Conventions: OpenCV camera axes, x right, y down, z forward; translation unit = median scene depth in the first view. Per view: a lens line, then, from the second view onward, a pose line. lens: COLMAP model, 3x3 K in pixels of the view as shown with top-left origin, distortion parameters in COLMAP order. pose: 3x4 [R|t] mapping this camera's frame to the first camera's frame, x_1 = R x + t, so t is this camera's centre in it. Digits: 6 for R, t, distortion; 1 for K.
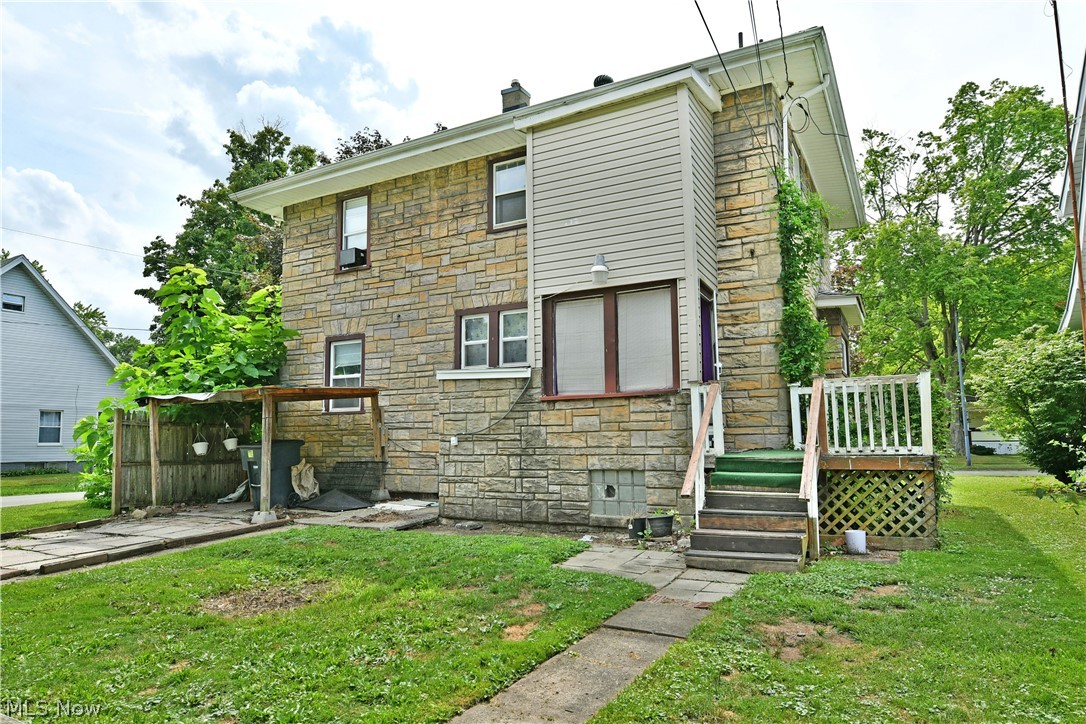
lens RADIAL K [[667.7, 0, 543.2], [0, 667.7, 366.0], [0, 0, 1]] dist [0.002487, 0.000070]
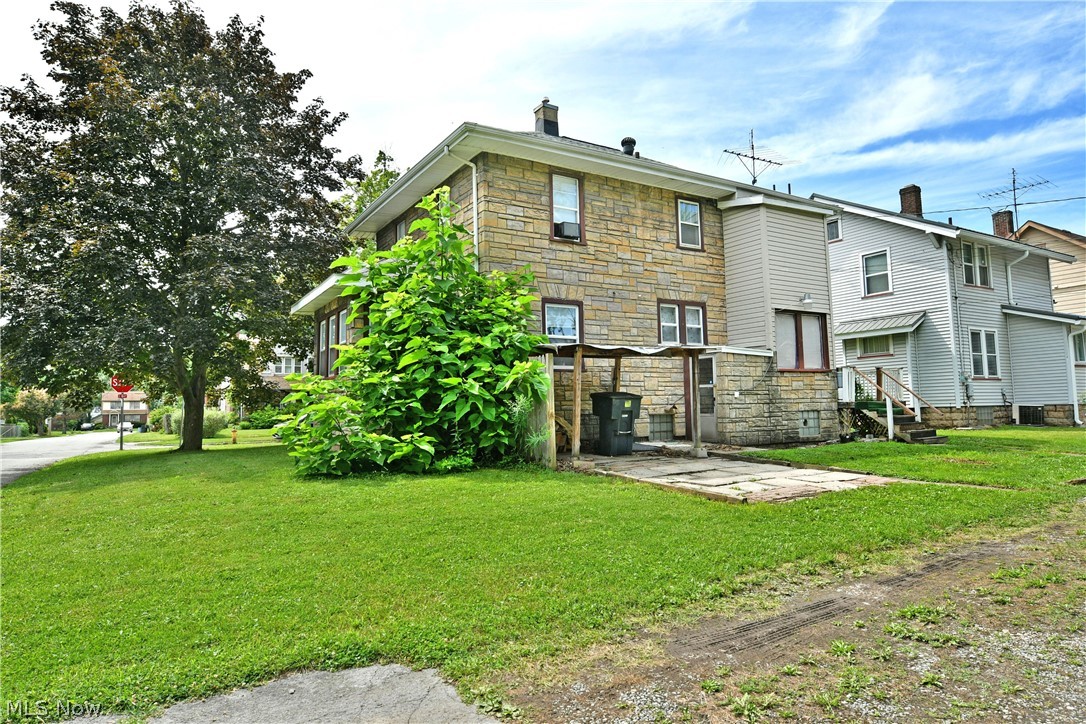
lens RADIAL K [[667.7, 0, 550.3], [0, 667.7, 332.1], [0, 0, 1]] dist [0.002487, 0.000070]
pose [[0.493163, 0.102386, 0.863891, -1.341409], [-0.083384, 0.994041, -0.070210, 0.092293], [-0.865932, -0.037410, 0.498761, 0.506185]]
